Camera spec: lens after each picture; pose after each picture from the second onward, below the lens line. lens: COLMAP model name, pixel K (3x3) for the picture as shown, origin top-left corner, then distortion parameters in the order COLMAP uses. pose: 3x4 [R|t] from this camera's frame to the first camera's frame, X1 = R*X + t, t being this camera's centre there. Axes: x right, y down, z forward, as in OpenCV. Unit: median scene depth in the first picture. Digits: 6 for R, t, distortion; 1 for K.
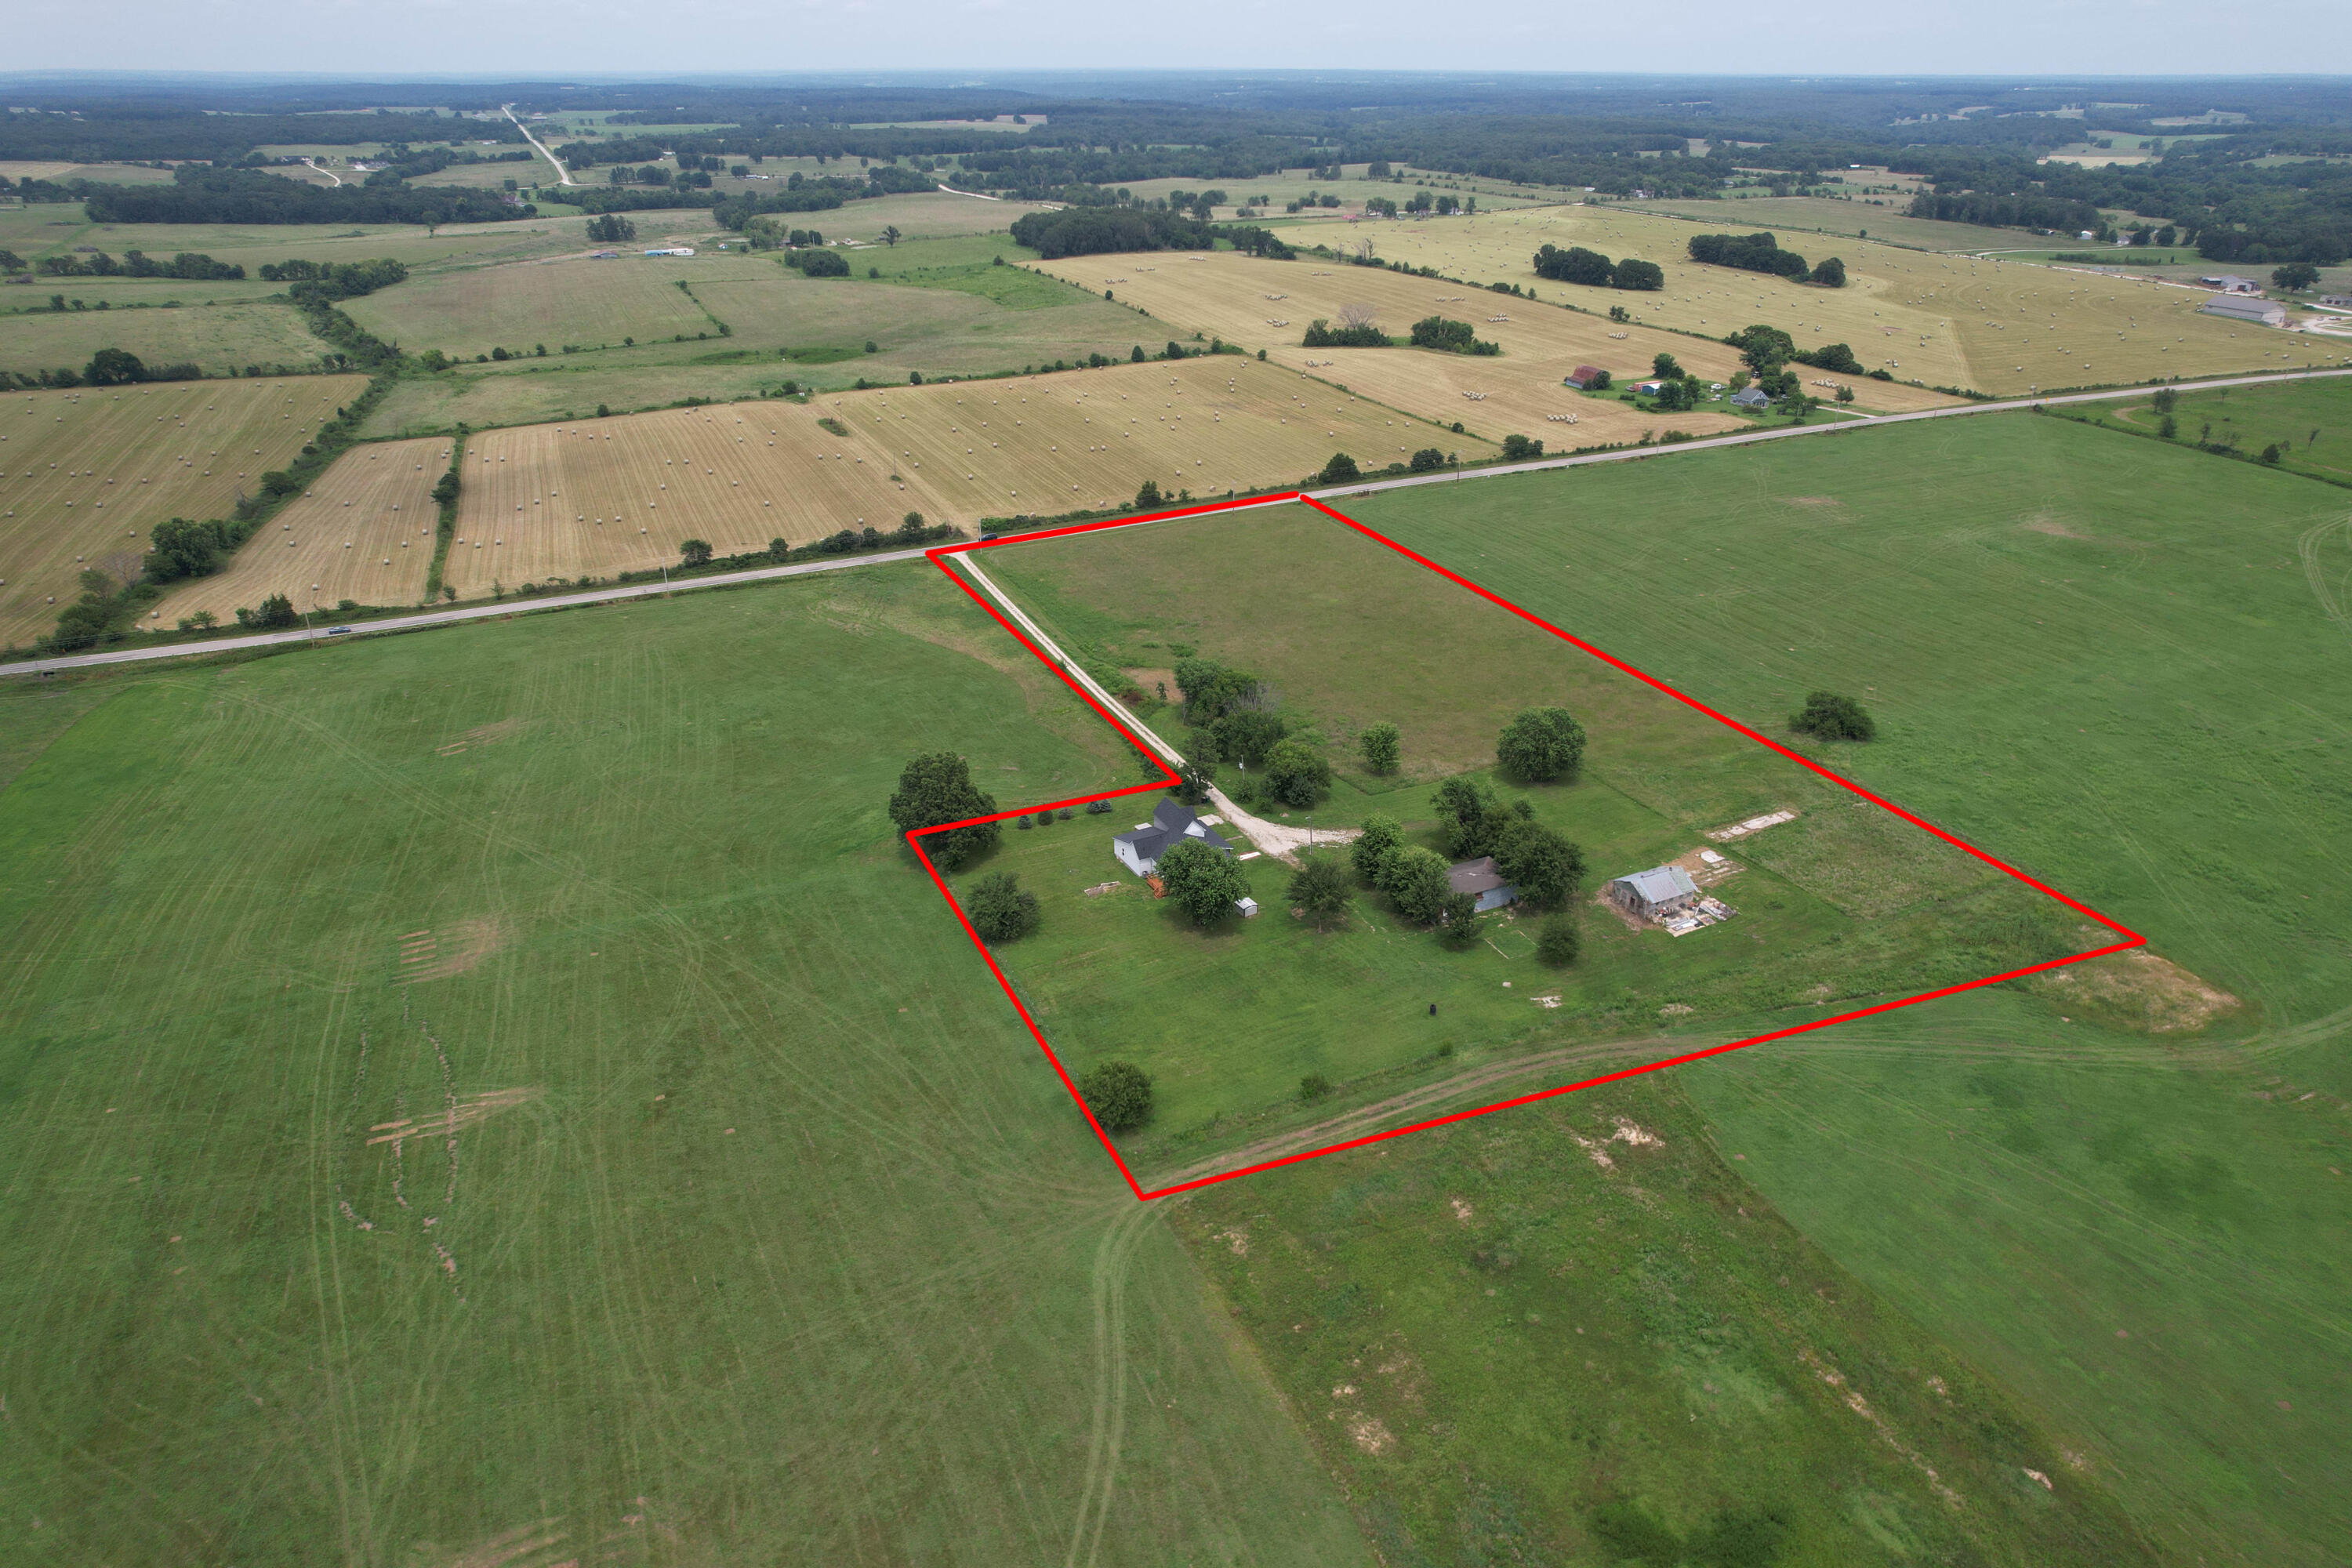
lens RADIAL K [[1506.8, 0, 1182.1], [0, 1506.8, 774.7], [0, 0, 1]] dist [-0.083280, 0.076058]
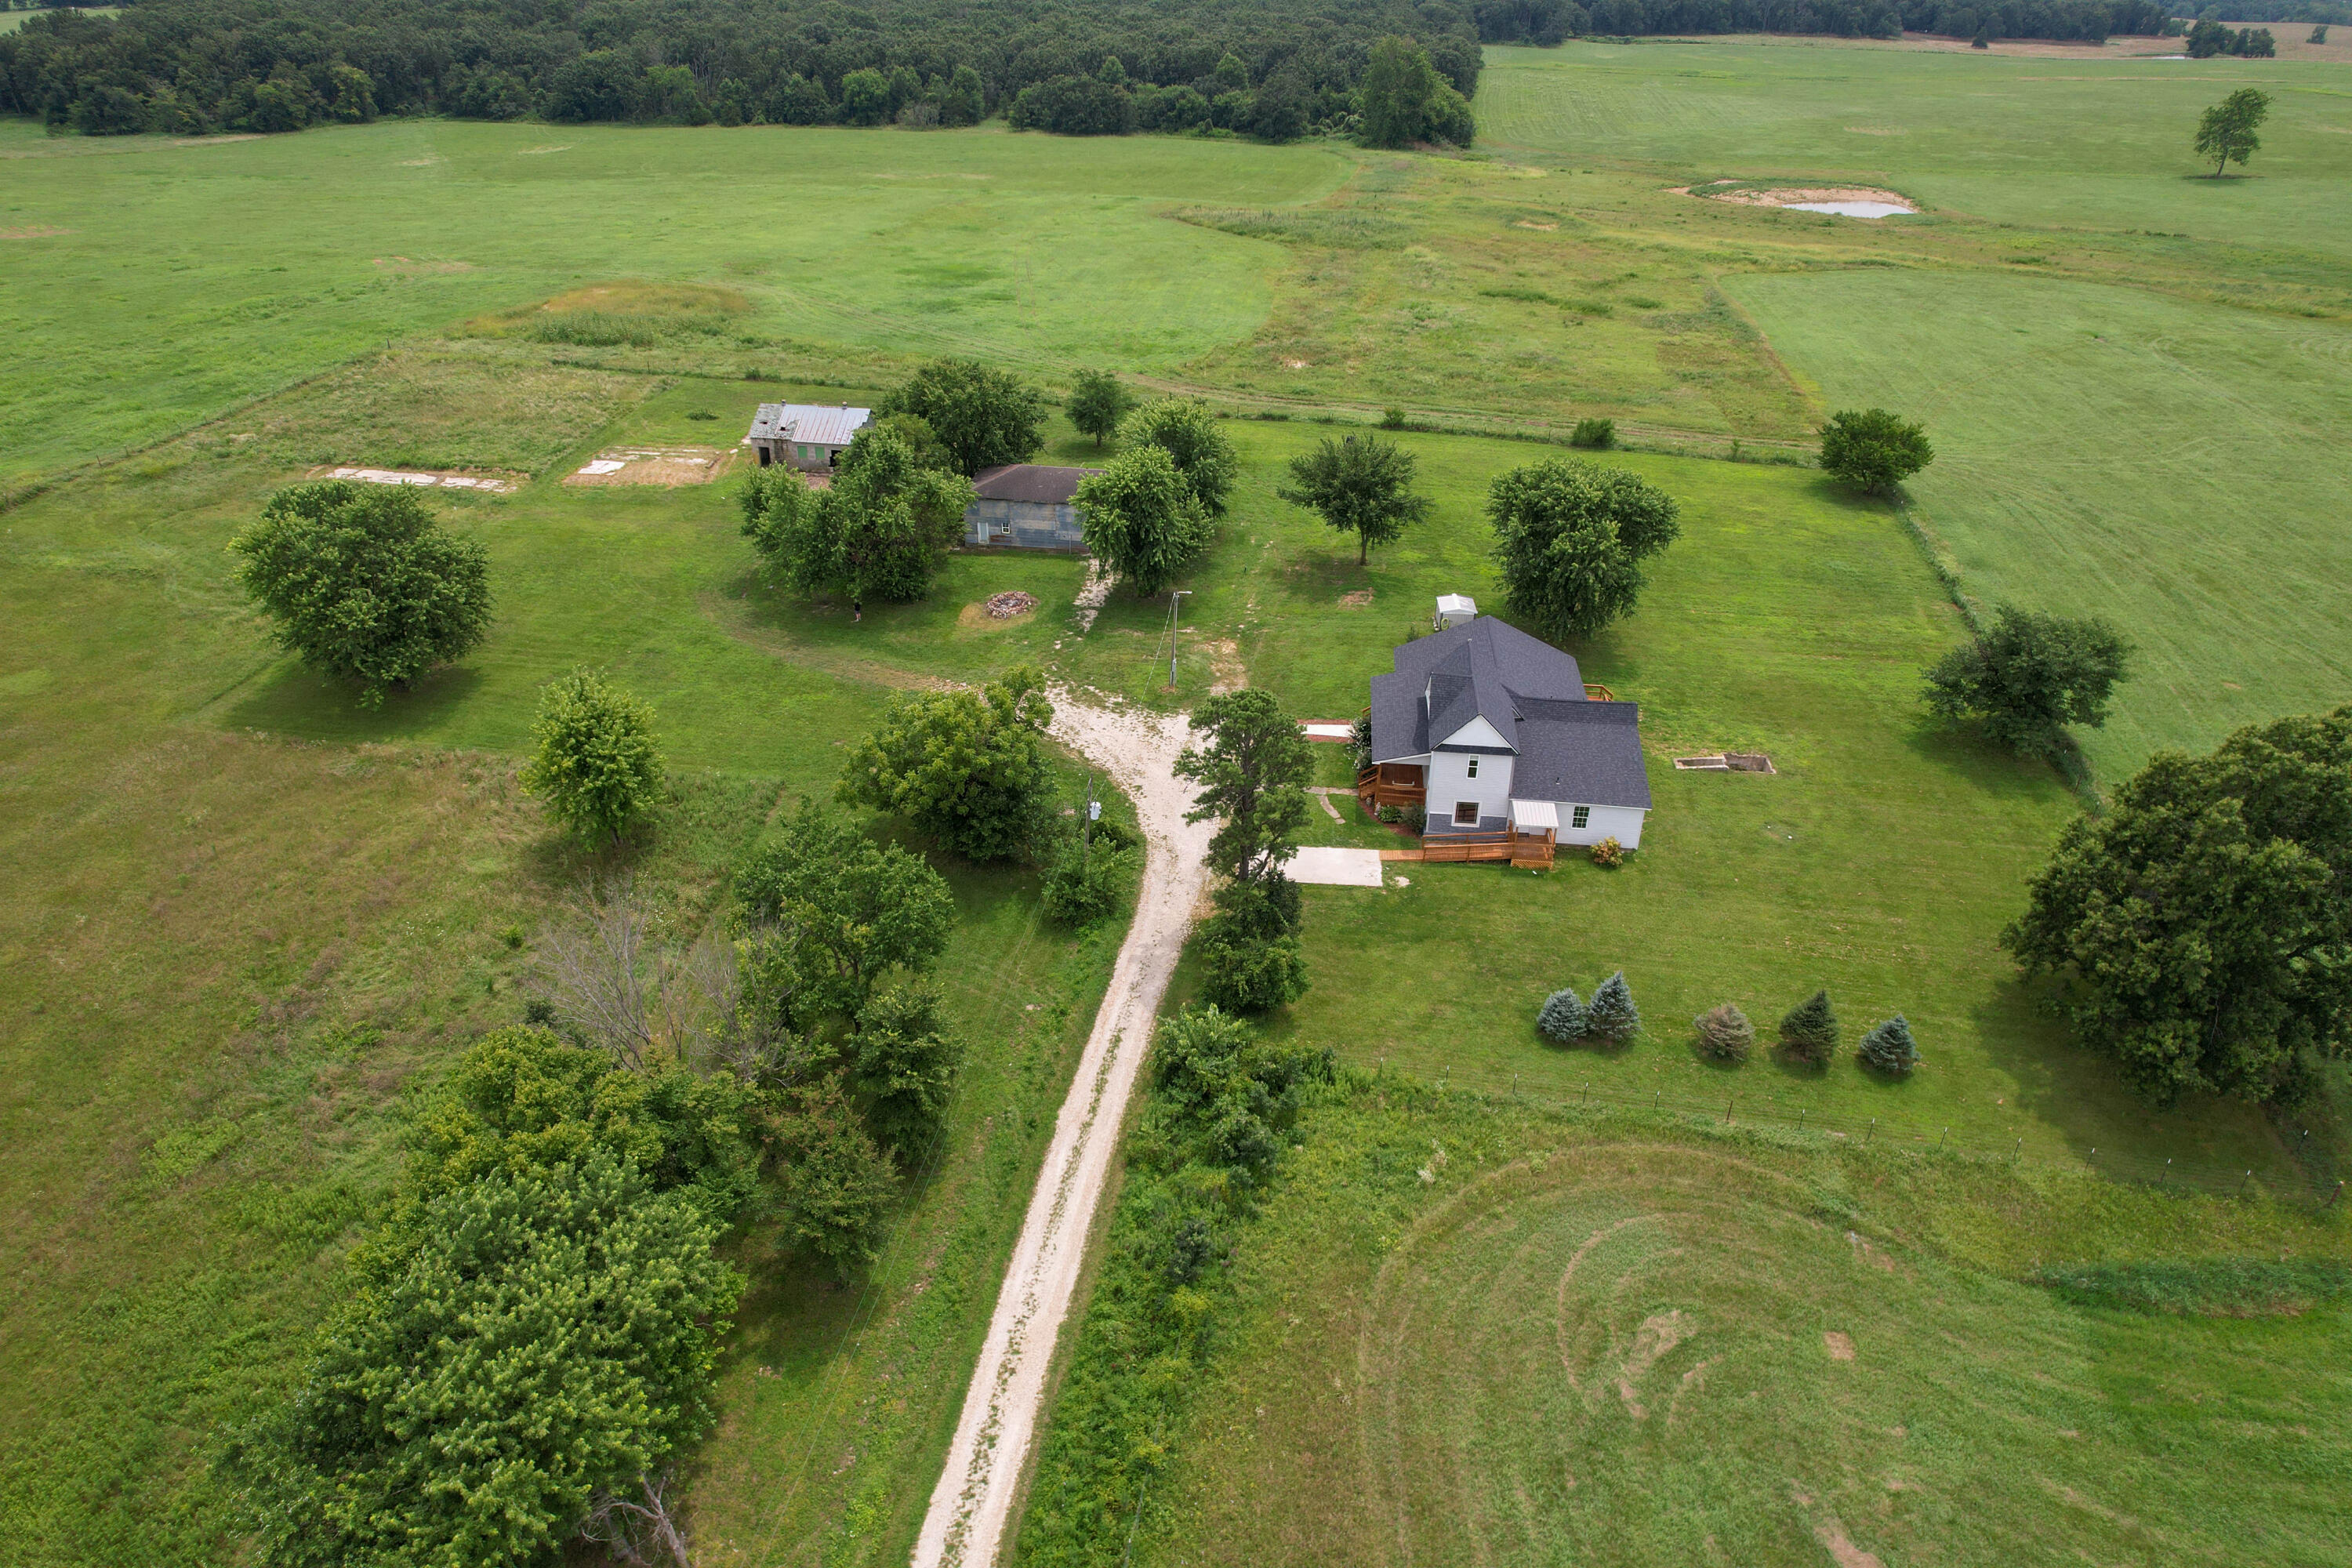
lens RADIAL K [[1506.8, 0, 1182.1], [0, 1506.8, 774.7], [0, 0, 1]] dist [-0.083280, 0.076058]
pose [[-0.826779, -0.288276, 0.483046, -0.077027], [0.232093, 0.607397, 0.759738, -0.156318], [-0.512415, 0.740247, -0.435277, 0.779735]]
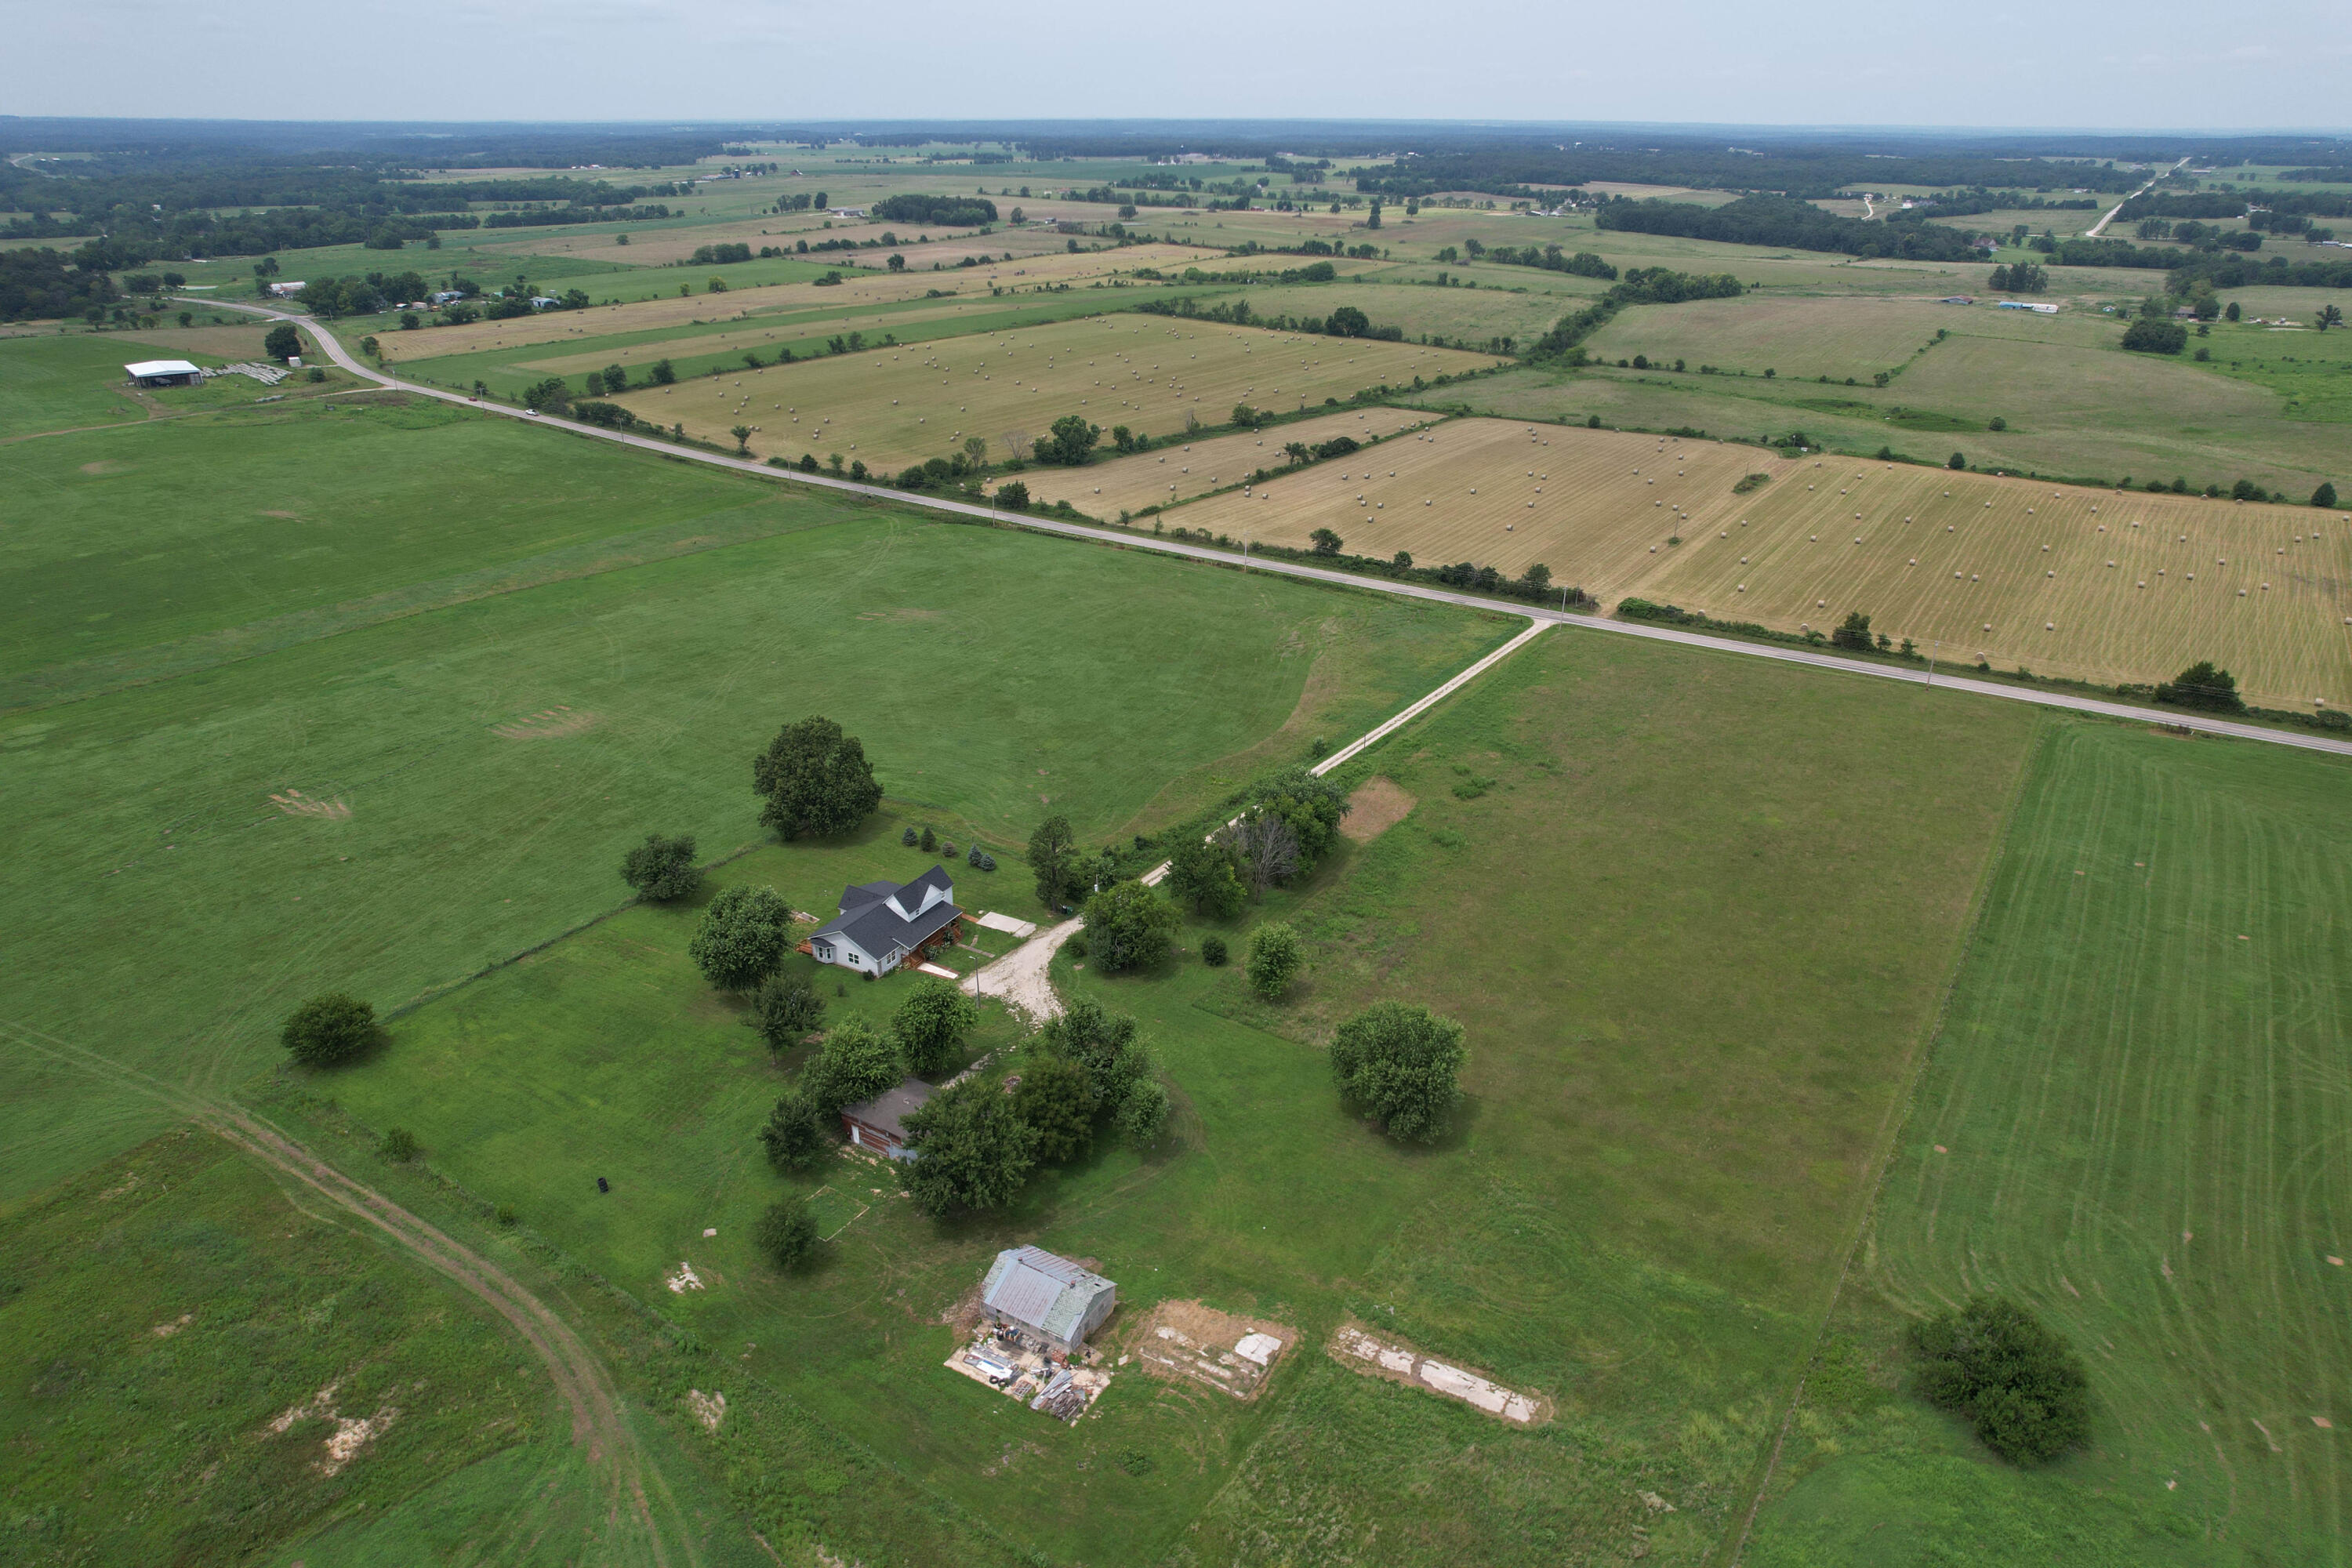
lens RADIAL K [[1506.8, 0, 1182.1], [0, 1506.8, 774.7], [0, 0, 1]] dist [-0.083280, 0.076058]
pose [[0.537305, 0.345876, -0.769203, 0.439665], [-0.369964, 0.916265, 0.153576, -0.133875], [0.757912, 0.202060, 0.620275, 0.386846]]
